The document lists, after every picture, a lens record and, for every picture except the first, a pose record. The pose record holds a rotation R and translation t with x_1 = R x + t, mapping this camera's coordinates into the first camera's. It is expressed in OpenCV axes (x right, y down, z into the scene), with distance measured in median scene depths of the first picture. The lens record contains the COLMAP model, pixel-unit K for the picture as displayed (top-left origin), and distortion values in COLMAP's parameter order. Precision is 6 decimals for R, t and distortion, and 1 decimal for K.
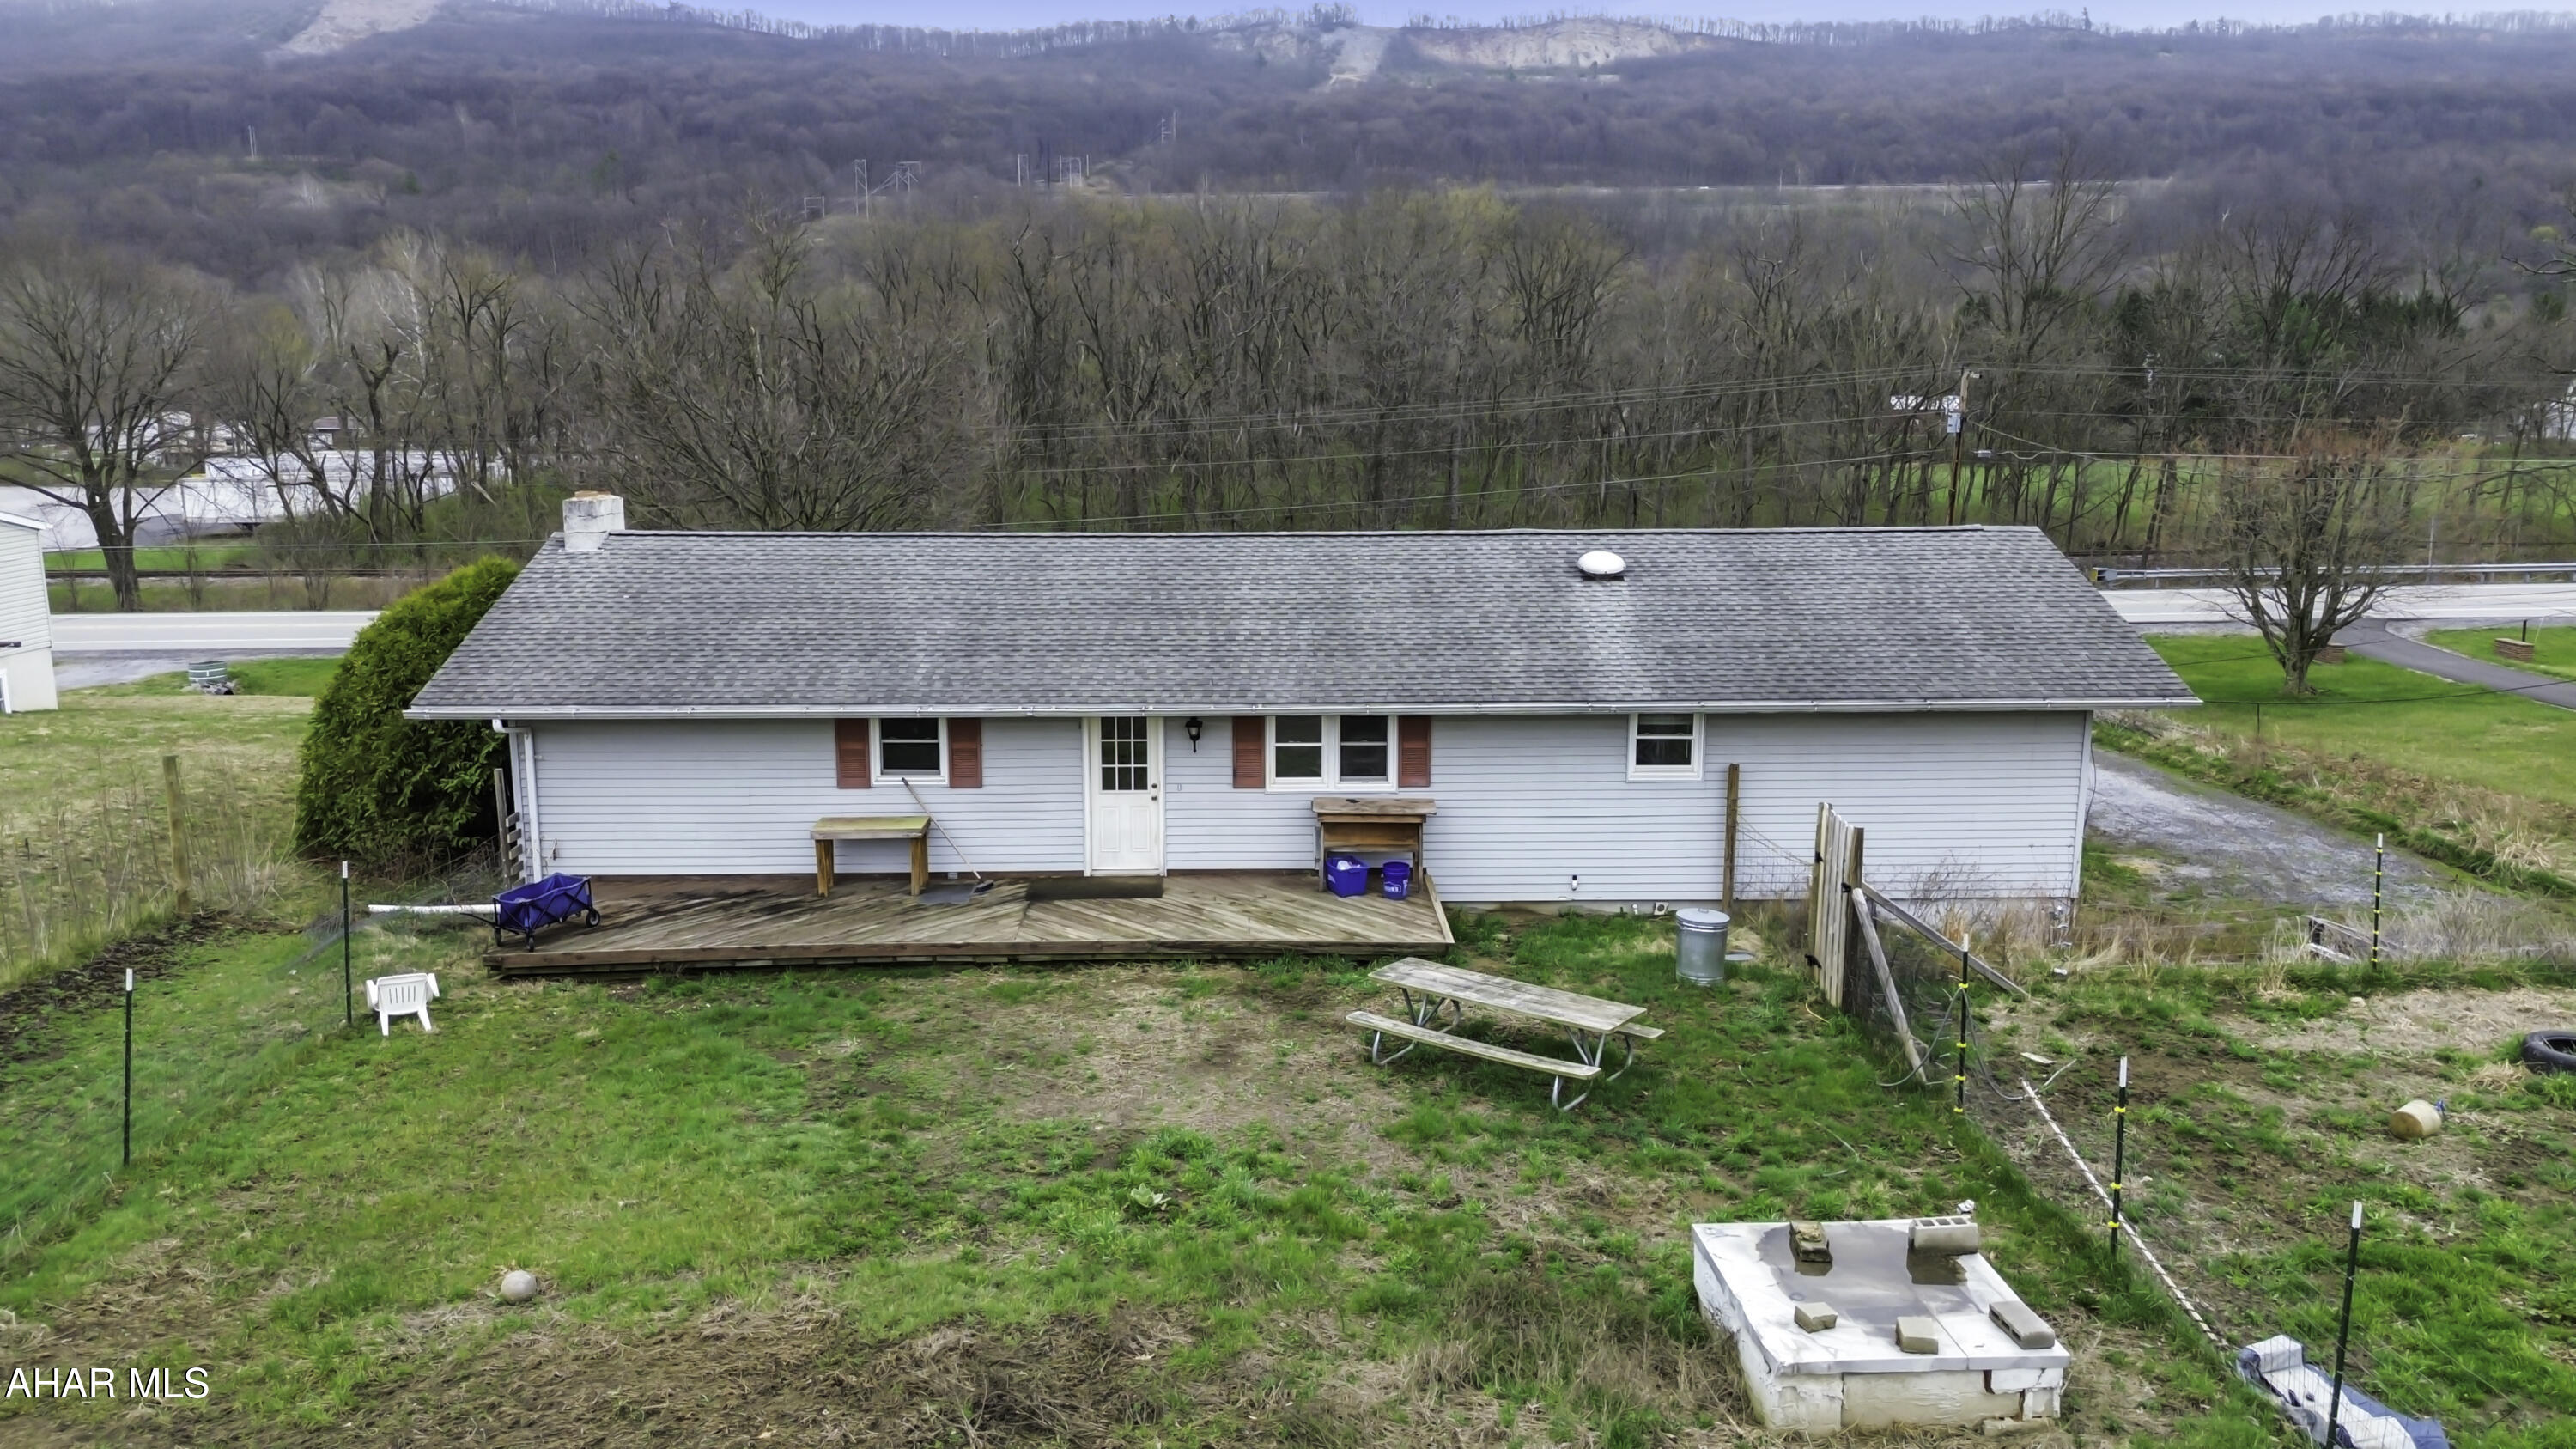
lens RADIAL K [[1827.7, 0, 1288.0], [0, 1827.7, 724.5], [0, 0, 1]] dist [0.072297, -0.085726]
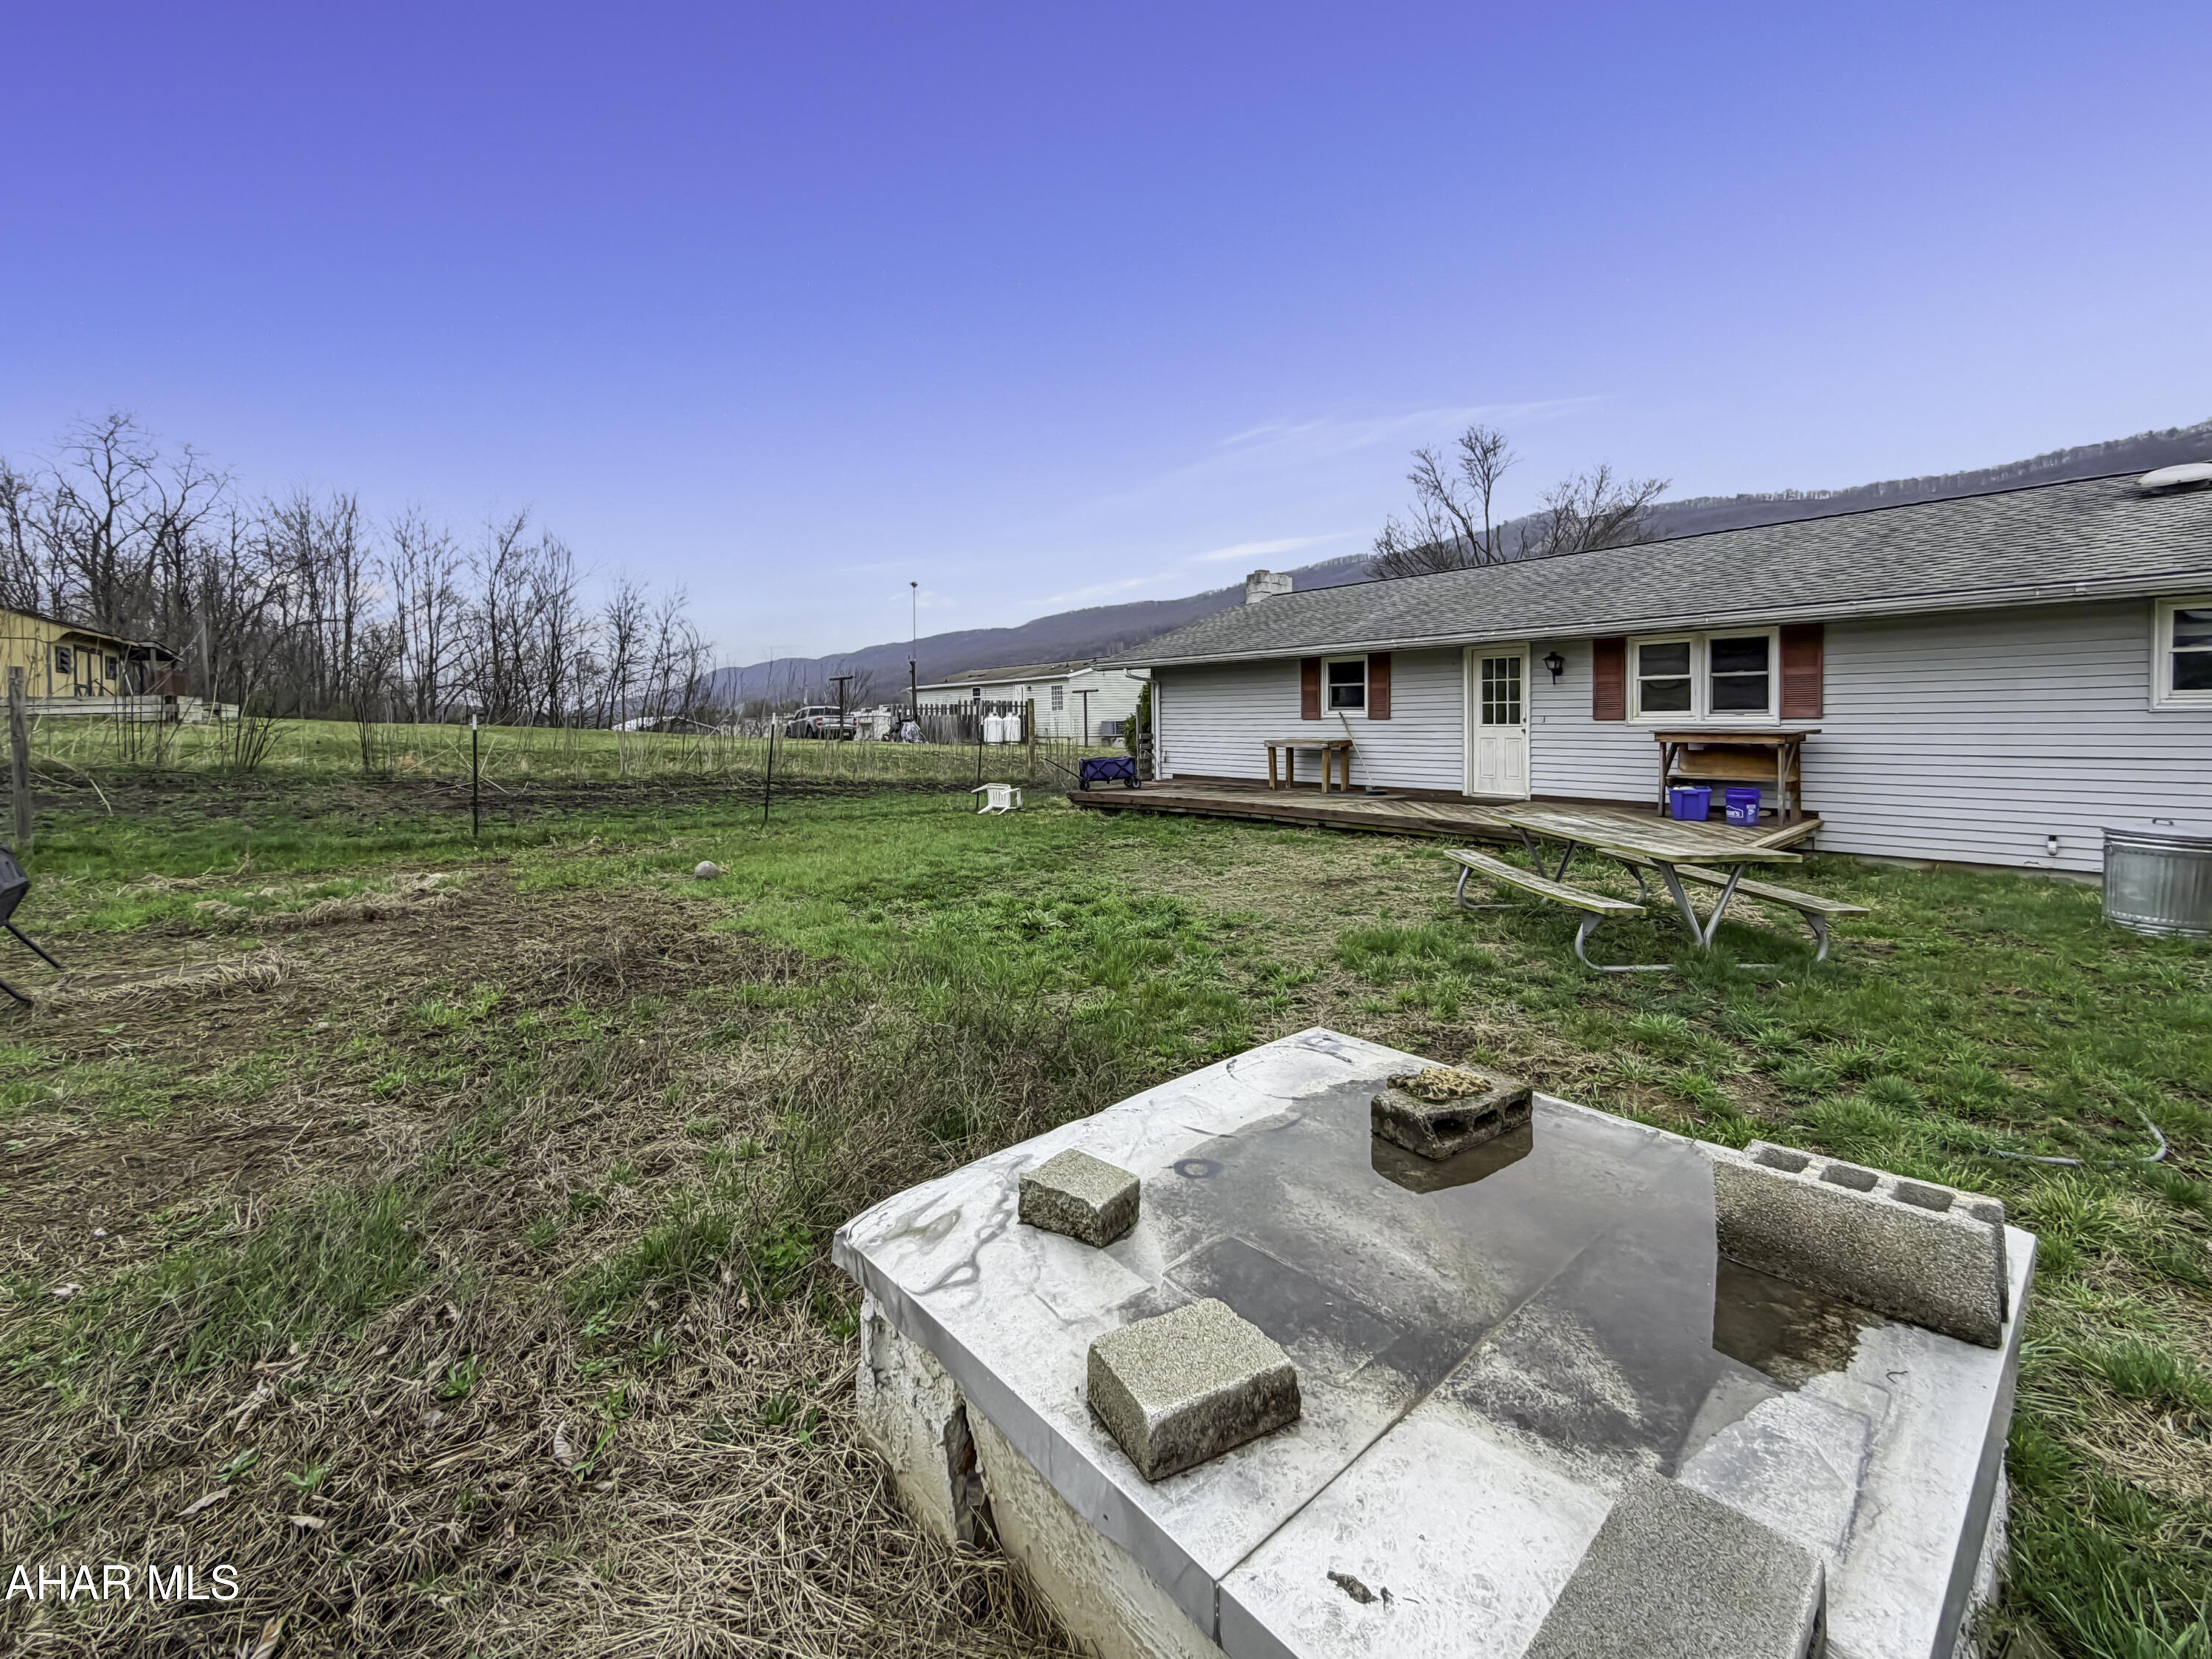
lens RADIAL K [[911.3, 0, 1106.0], [0, 911.3, 829.5], [0, 0, 1]] dist [-0.000554, -0.000061]
pose [[0.628281, 0.094227, -0.772259, 0.207843], [-0.128328, 0.991593, 0.016585, 0.125676], [0.767330, 0.088682, 0.635091, 0.448030]]
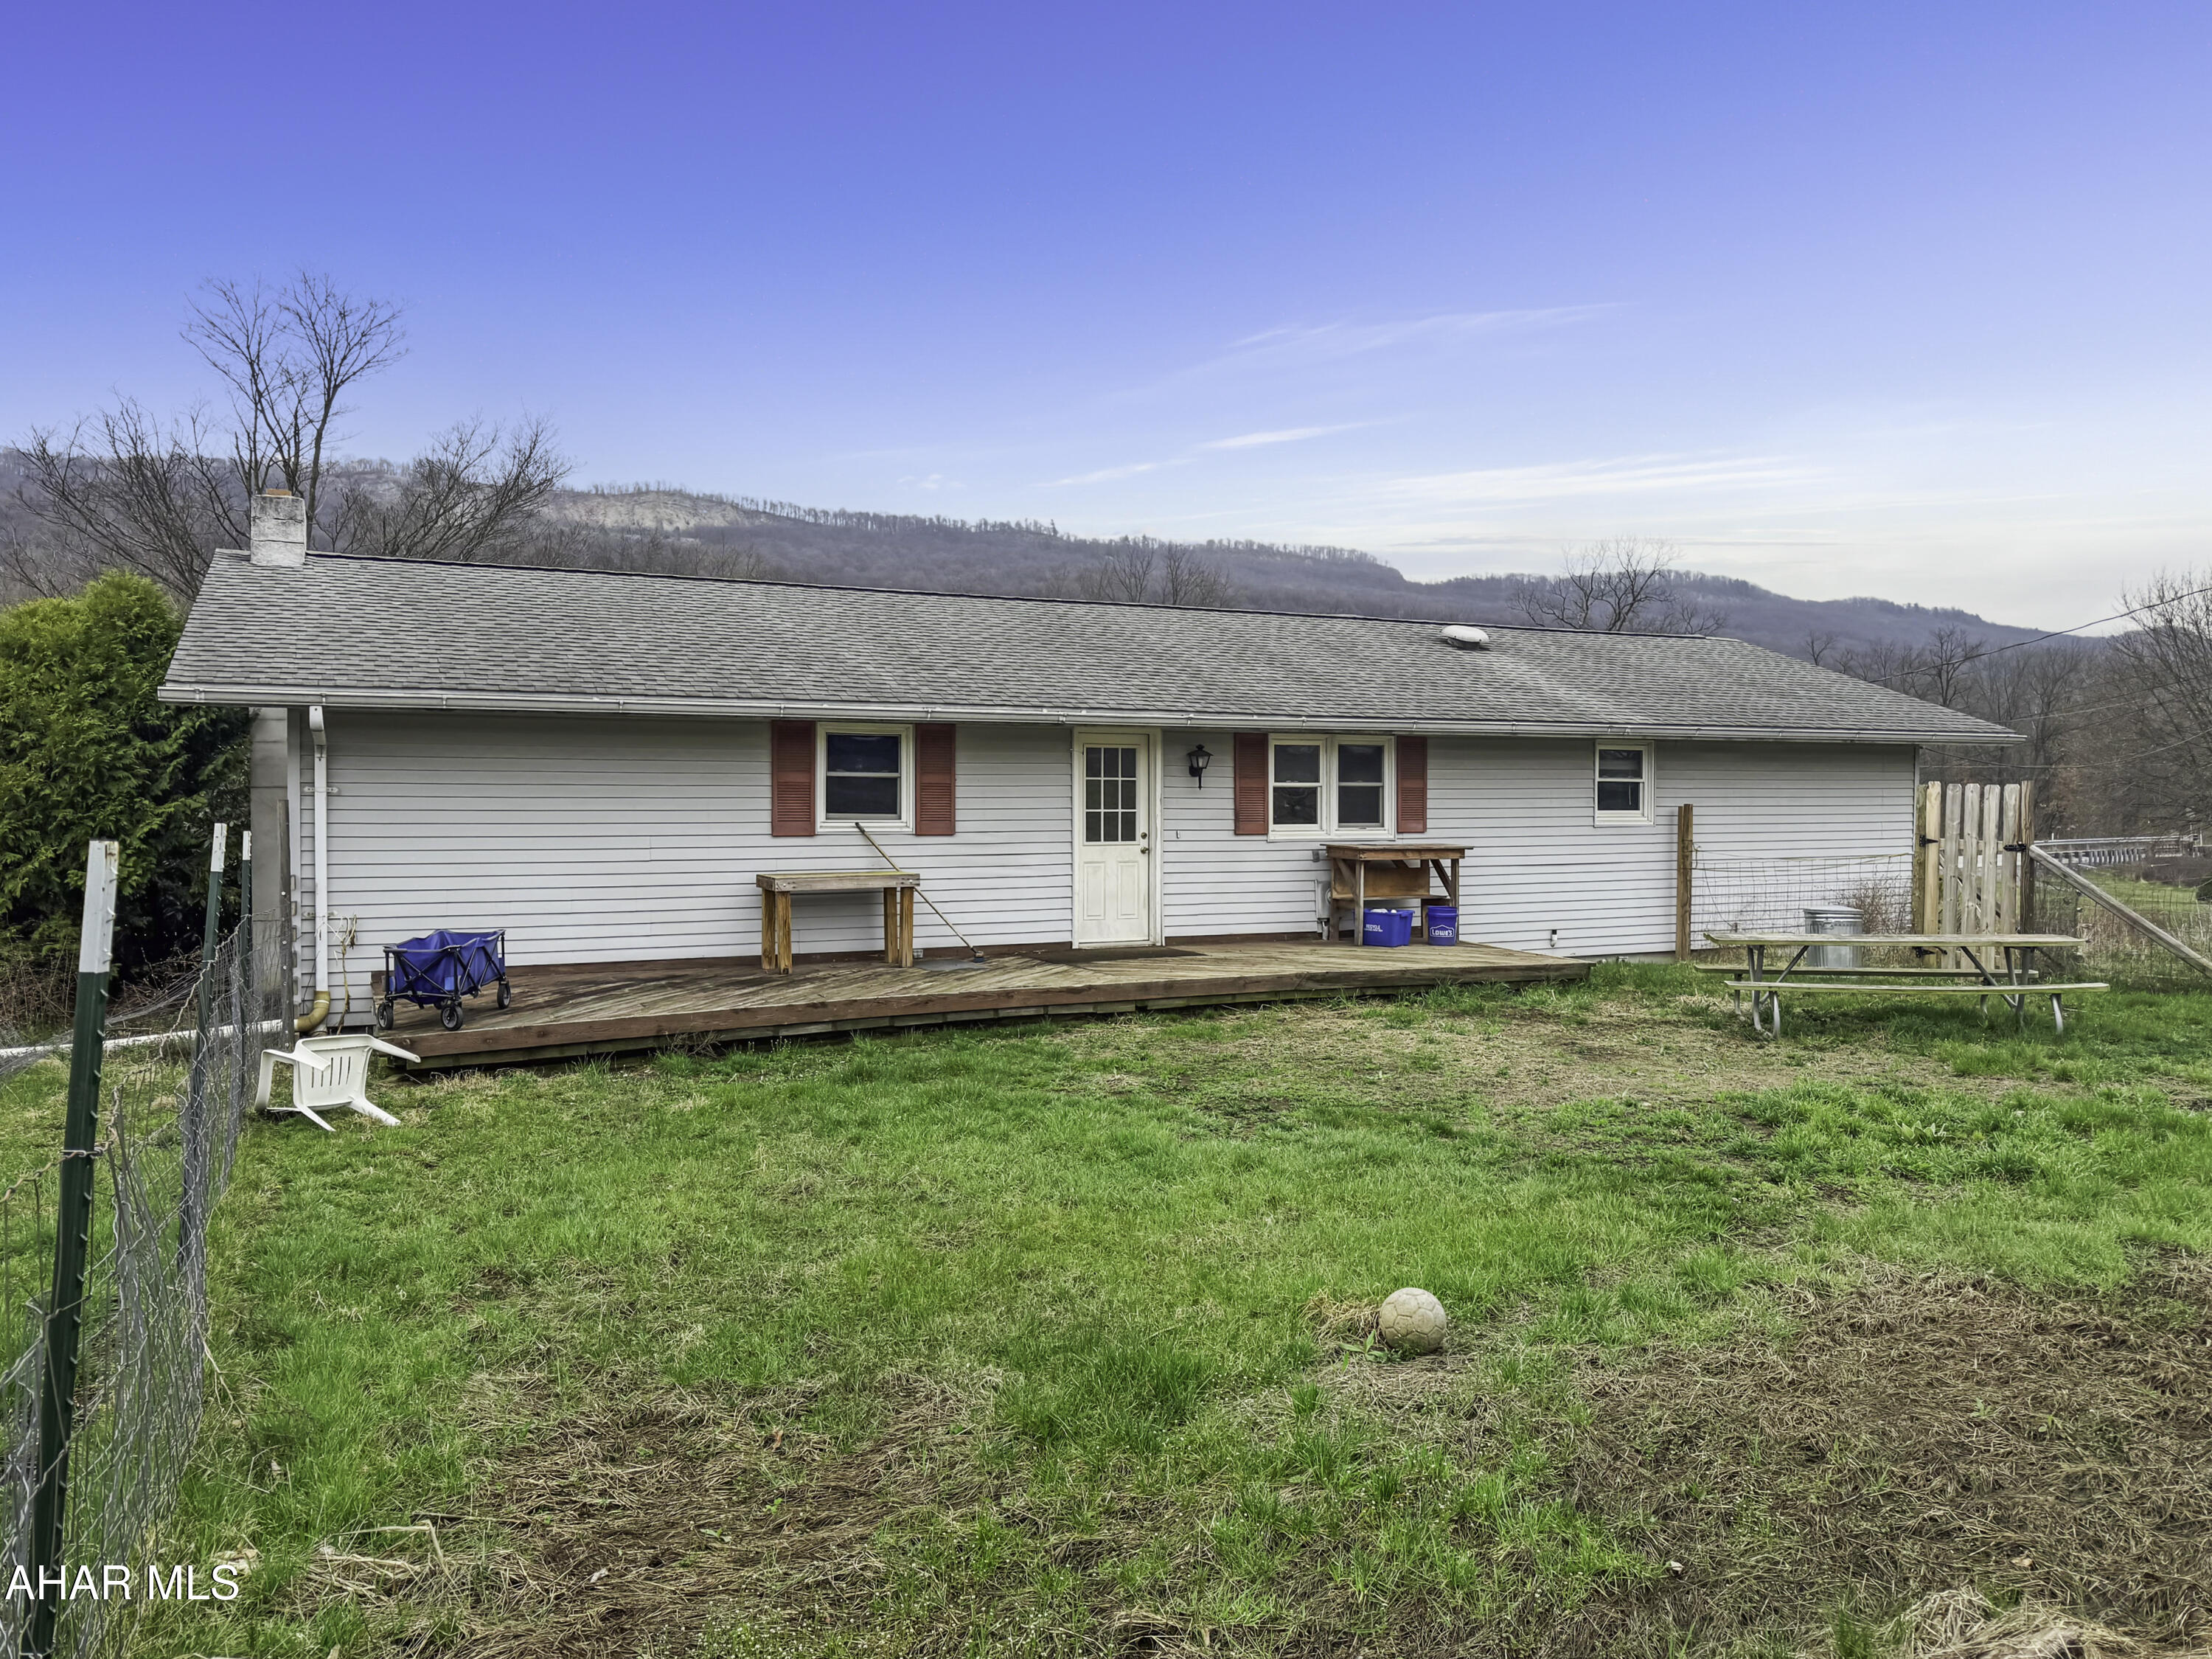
lens RADIAL K [[1578.6, 0, 1066.1], [0, 1578.6, 831.1], [0, 0, 1]] dist [-0.002172, -0.002284]
pose [[0.907427, -0.001818, 0.420206, -0.403931], [0.075741, 0.984320, -0.159305, 0.142269], [-0.413327, 0.176384, 0.893336, 0.383810]]
